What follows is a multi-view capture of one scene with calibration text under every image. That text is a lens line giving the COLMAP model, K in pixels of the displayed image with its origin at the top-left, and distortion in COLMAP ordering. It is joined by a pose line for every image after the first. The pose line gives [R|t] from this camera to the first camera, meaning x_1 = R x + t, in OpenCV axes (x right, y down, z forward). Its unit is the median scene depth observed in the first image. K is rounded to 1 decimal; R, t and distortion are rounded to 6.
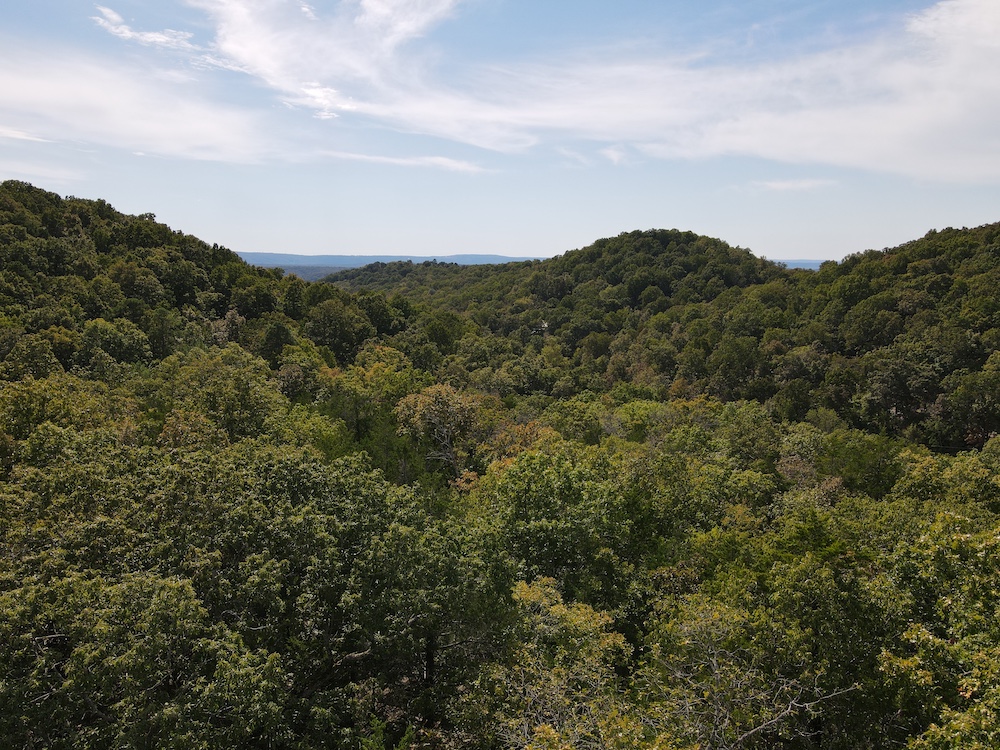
lens RADIAL K [[741.8, 0, 501.3], [0, 741.8, 375.0], [0, 0, 1]] dist [0.011575, 0.017682]
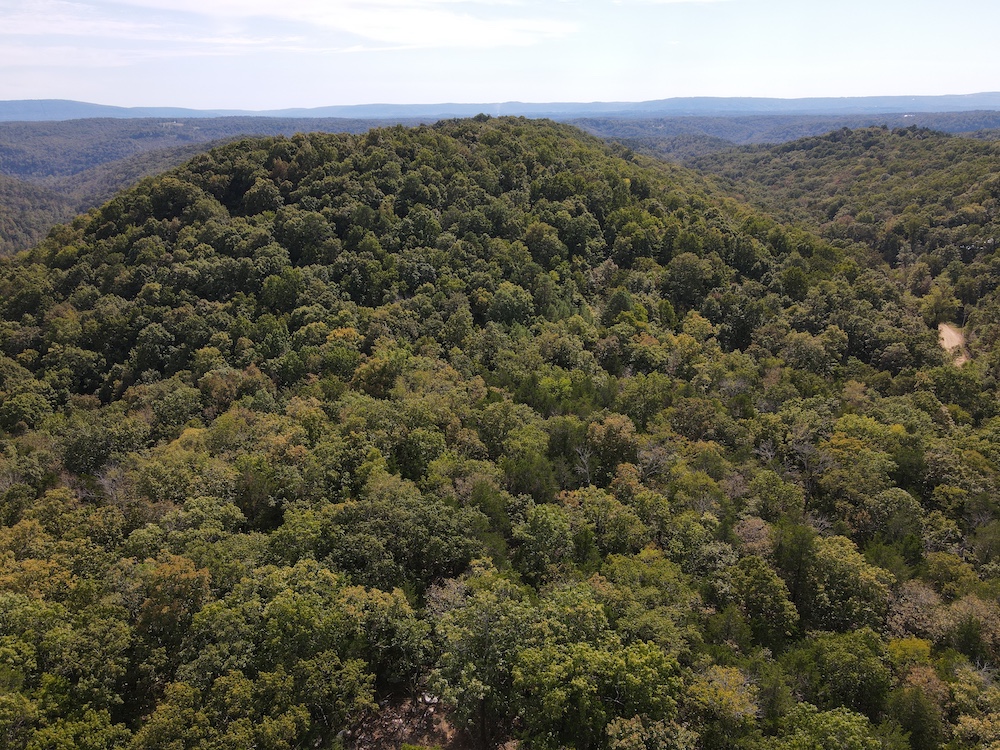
lens RADIAL K [[741.8, 0, 501.1], [0, 741.8, 377.0], [0, 0, 1]] dist [0.011575, 0.017682]
pose [[0.823871, 0.179981, -0.537441, 0.439779], [-0.070256, 0.973357, 0.218264, -0.314475], [0.562405, -0.142063, 0.814566, -0.397527]]
